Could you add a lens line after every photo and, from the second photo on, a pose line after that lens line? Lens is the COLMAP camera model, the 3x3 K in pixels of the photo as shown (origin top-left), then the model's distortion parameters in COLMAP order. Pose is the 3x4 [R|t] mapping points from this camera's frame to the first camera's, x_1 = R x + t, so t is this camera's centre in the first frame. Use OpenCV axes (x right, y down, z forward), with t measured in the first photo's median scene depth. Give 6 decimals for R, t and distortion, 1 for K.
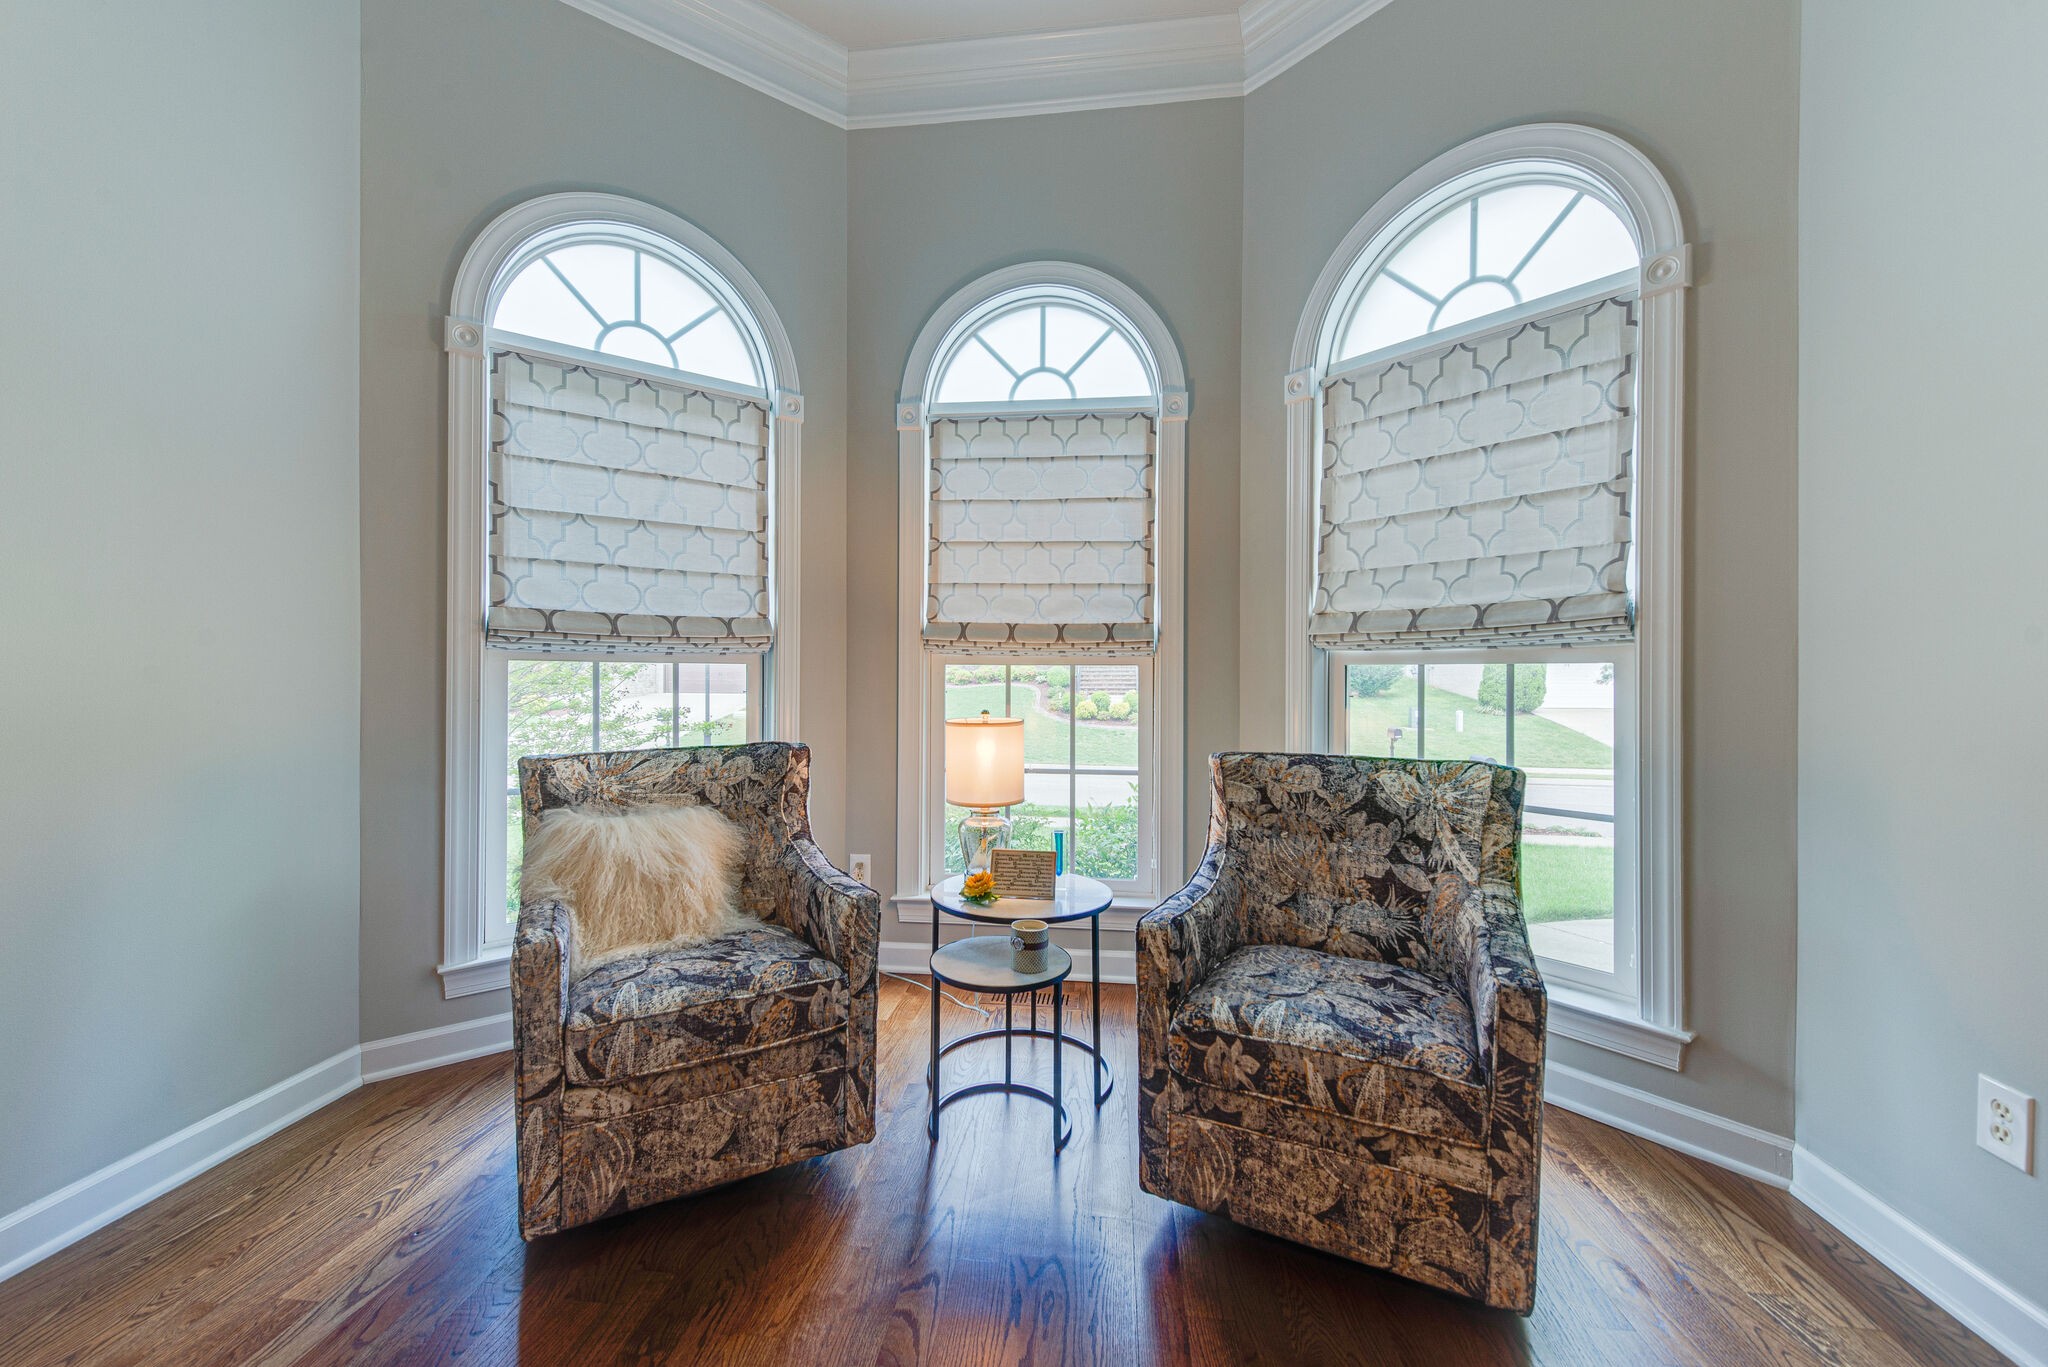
lens RADIAL K [[814.8, 0, 1018.6], [0, 814.8, 677.6], [0, 0, 1]] dist [0.000896, 0.000073]
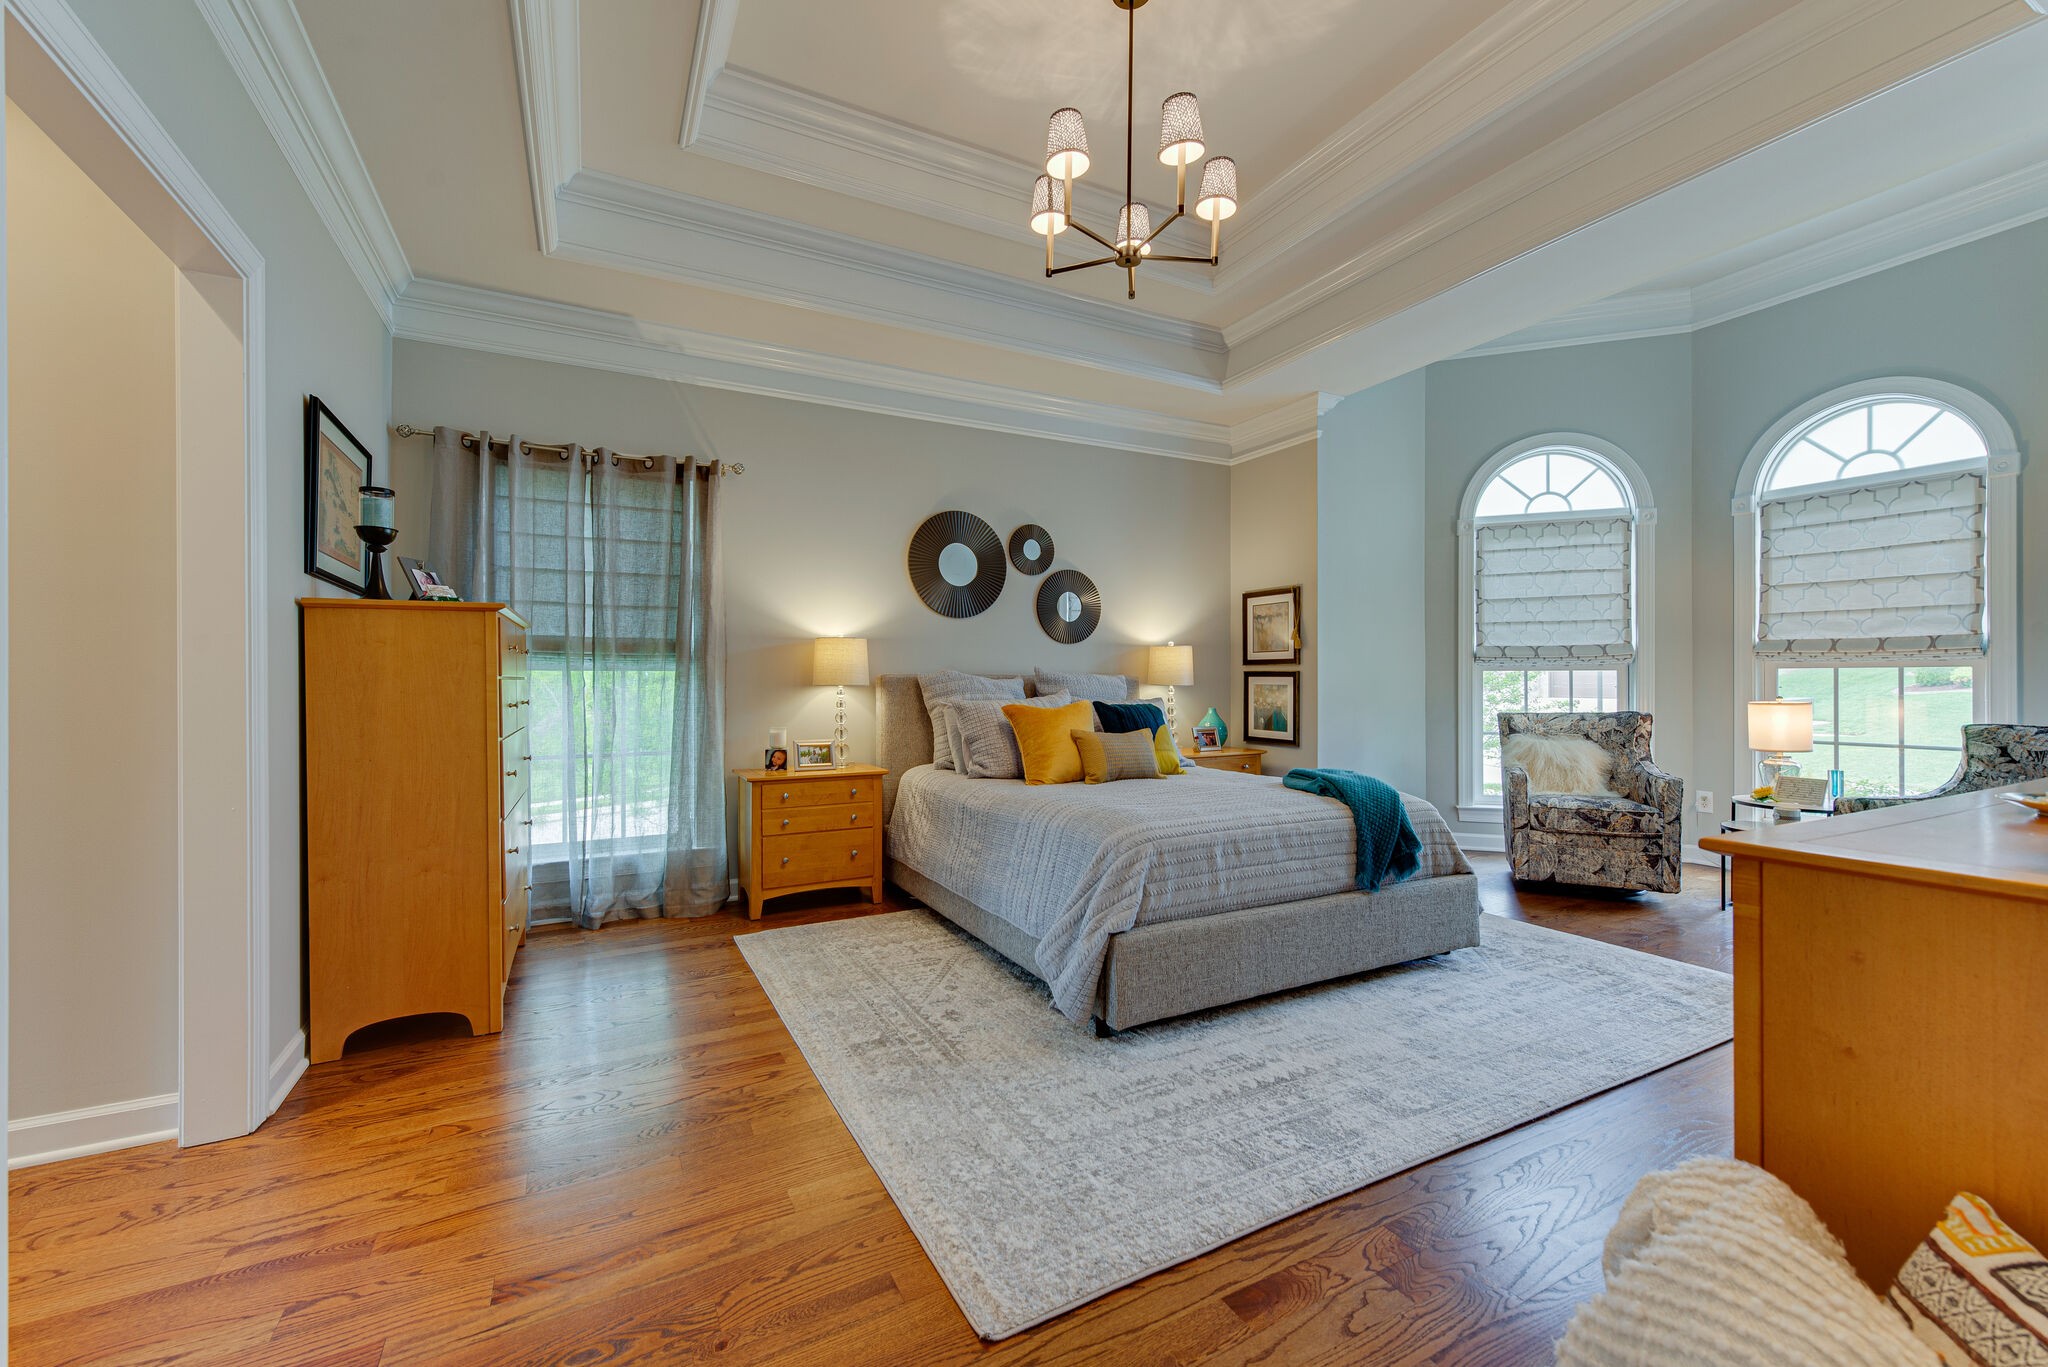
lens RADIAL K [[825.9, 0, 1021.3], [0, 825.9, 681.5], [0, 0, 1]] dist [0.015885, -0.001306]
pose [[0.563687, -0.004217, -0.825978, 0.498540], [0.004427, 0.999988, -0.002085, 0.006367], [0.825977, -0.002481, 0.563699, -1.254763]]
